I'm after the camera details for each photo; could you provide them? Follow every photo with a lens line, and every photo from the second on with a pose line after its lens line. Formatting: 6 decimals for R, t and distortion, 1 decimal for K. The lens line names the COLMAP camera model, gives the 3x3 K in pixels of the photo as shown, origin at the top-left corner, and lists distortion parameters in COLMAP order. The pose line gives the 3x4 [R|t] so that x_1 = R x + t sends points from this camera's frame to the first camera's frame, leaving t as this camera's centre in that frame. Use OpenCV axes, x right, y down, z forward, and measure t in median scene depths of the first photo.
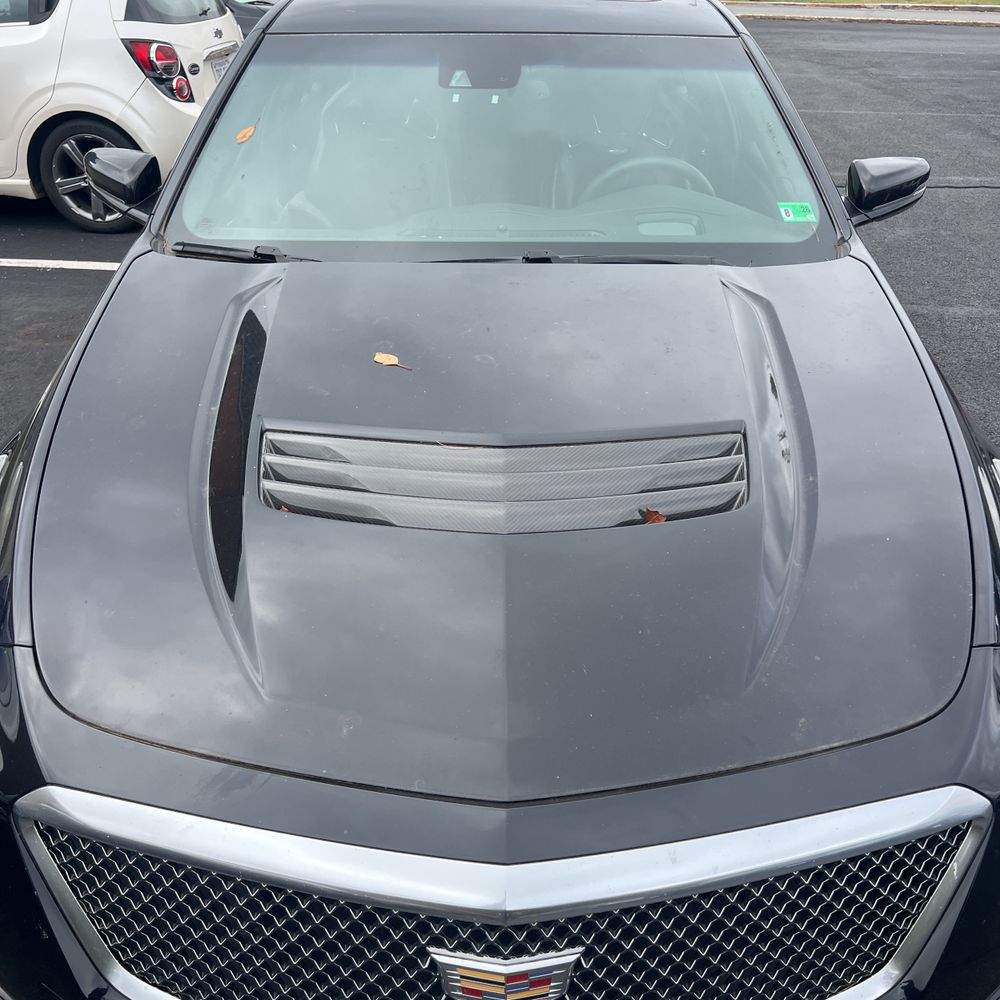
lens RADIAL K [[1006.5, 0, 505.3], [0, 1006.5, 500.8], [0, 0, 1]] dist [-0.007147, 0.000000]
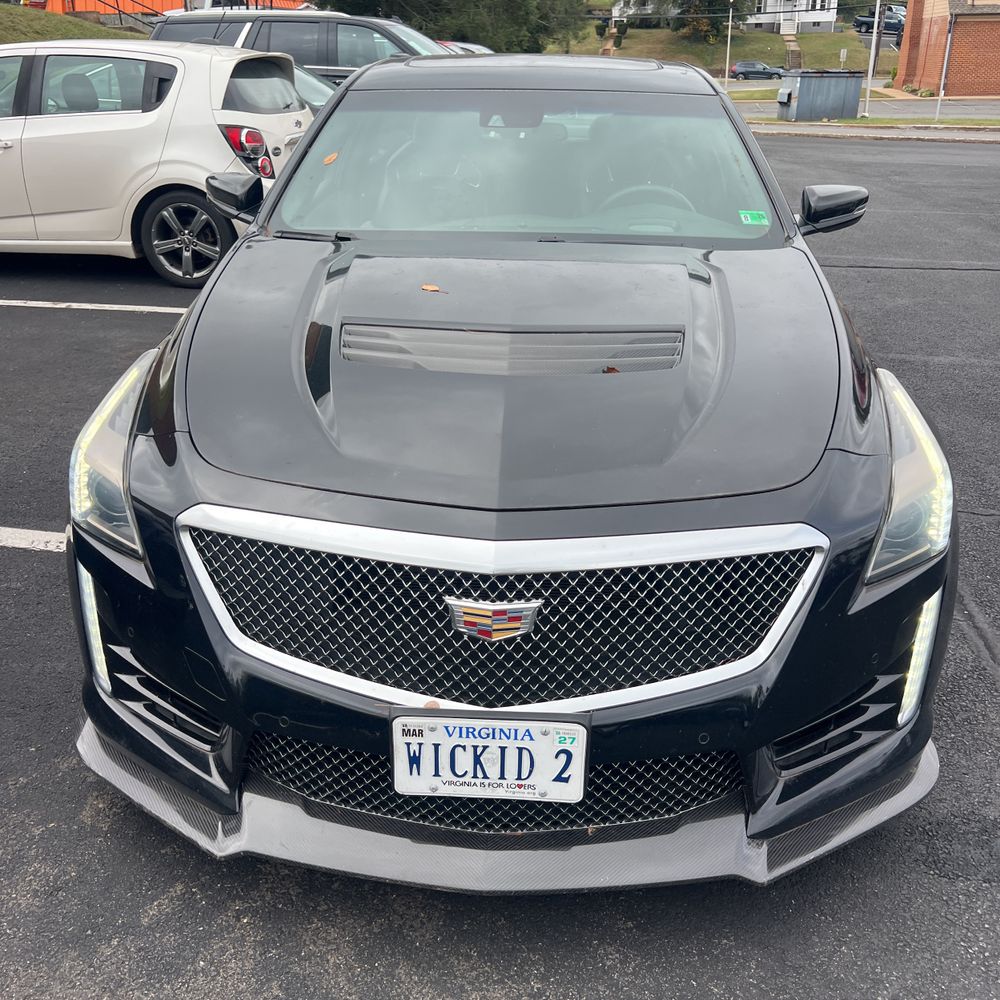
lens RADIAL K [[1006.5, 0, 495.3], [0, 1006.5, 502.1], [0, 0, 1]] dist [-0.007147, 0.000000]
pose [[0.998246, 0.026985, -0.052691, 0.036195], [-0.032349, 0.994077, -0.103756, 0.208077], [0.049579, 0.105279, 0.993206, -0.242527]]
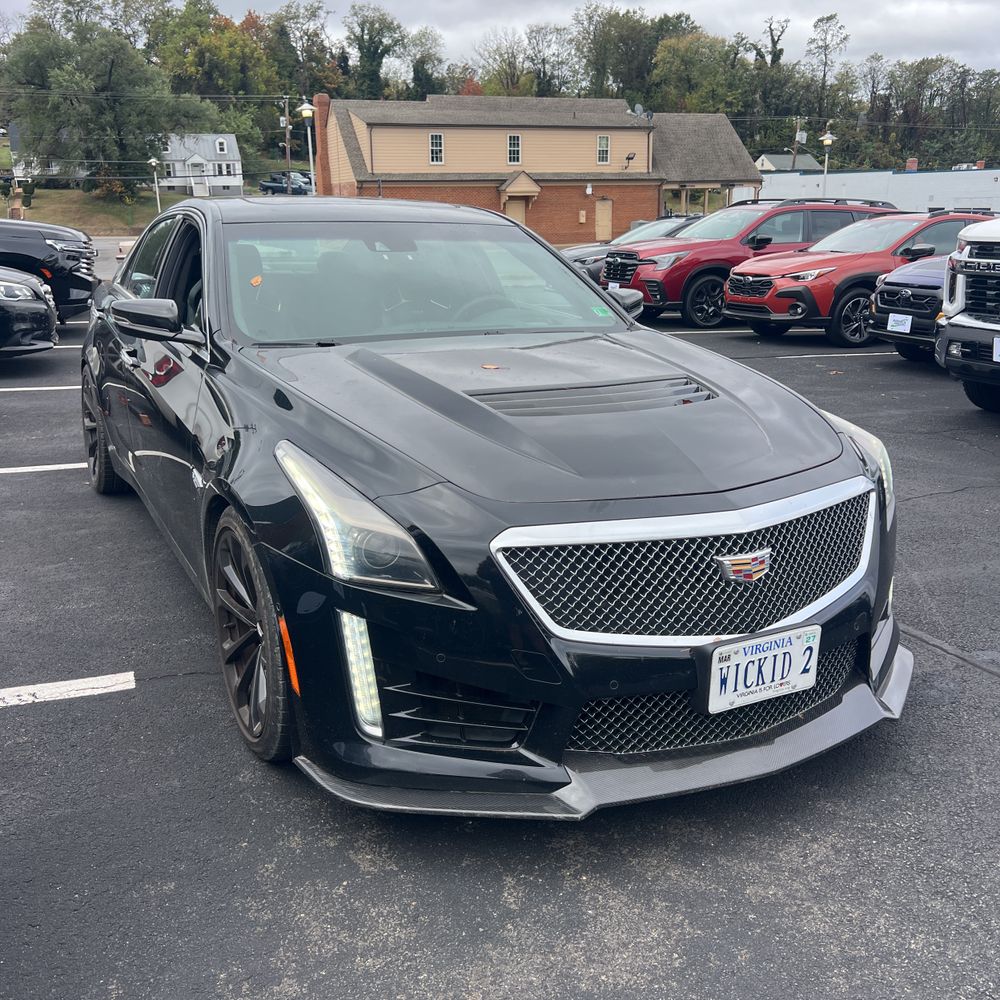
lens RADIAL K [[1006.5, 0, 496.9], [0, 1006.5, 494.8], [0, 0, 1]] dist [-0.007147, 0.000000]
pose [[0.884227, -0.115850, 0.452462, -0.638328], [0.225763, 0.954074, -0.196913, 0.286700], [-0.408870, 0.276265, 0.869772, -0.303075]]
